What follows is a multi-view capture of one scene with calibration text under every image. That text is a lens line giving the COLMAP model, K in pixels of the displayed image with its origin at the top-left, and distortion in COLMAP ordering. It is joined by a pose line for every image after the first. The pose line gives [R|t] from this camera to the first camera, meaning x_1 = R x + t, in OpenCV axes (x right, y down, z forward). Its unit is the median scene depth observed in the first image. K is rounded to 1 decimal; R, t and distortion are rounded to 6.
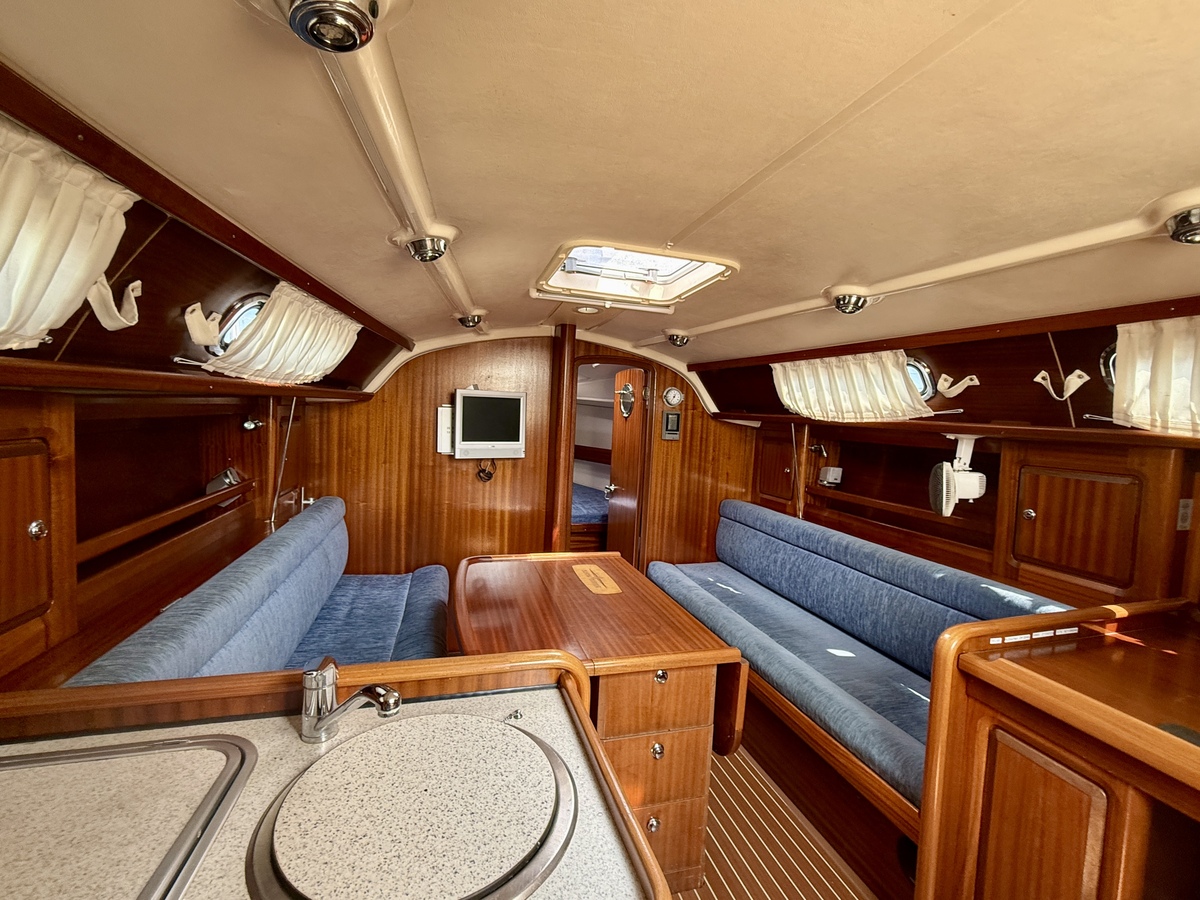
lens RADIAL K [[526.2, 0, 604.7], [0, 526.2, 449.8], [0, 0, 1]] dist [-0.001268, 0.000175]
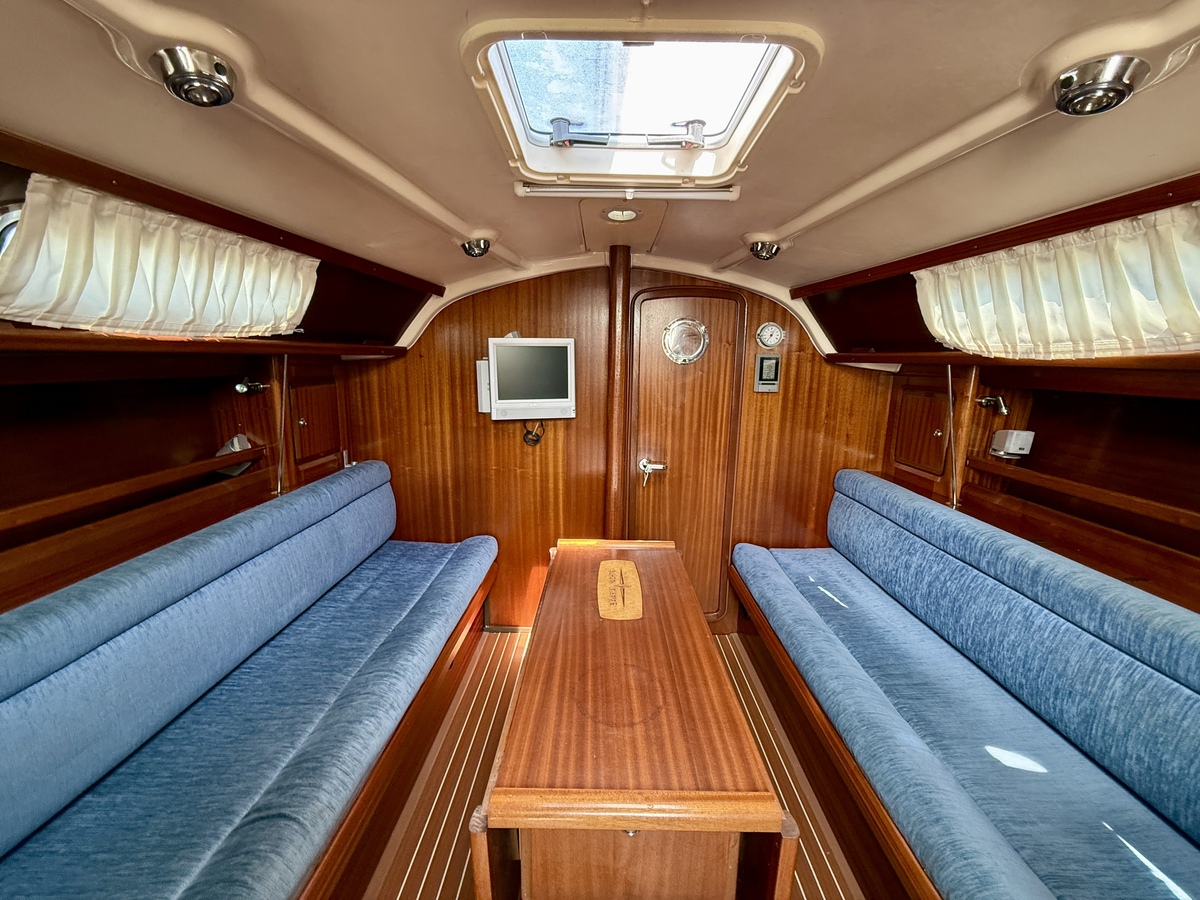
lens RADIAL K [[481.8, 0, 601.1], [0, 481.8, 450.8], [0, 0, 1]] dist [-0.000850, 0.000464]
pose [[0.955950, 0.016636, -0.293058, 0.175001], [0.015307, 0.994209, 0.106372, -0.020621], [0.293130, -0.106172, 0.950159, 0.421888]]
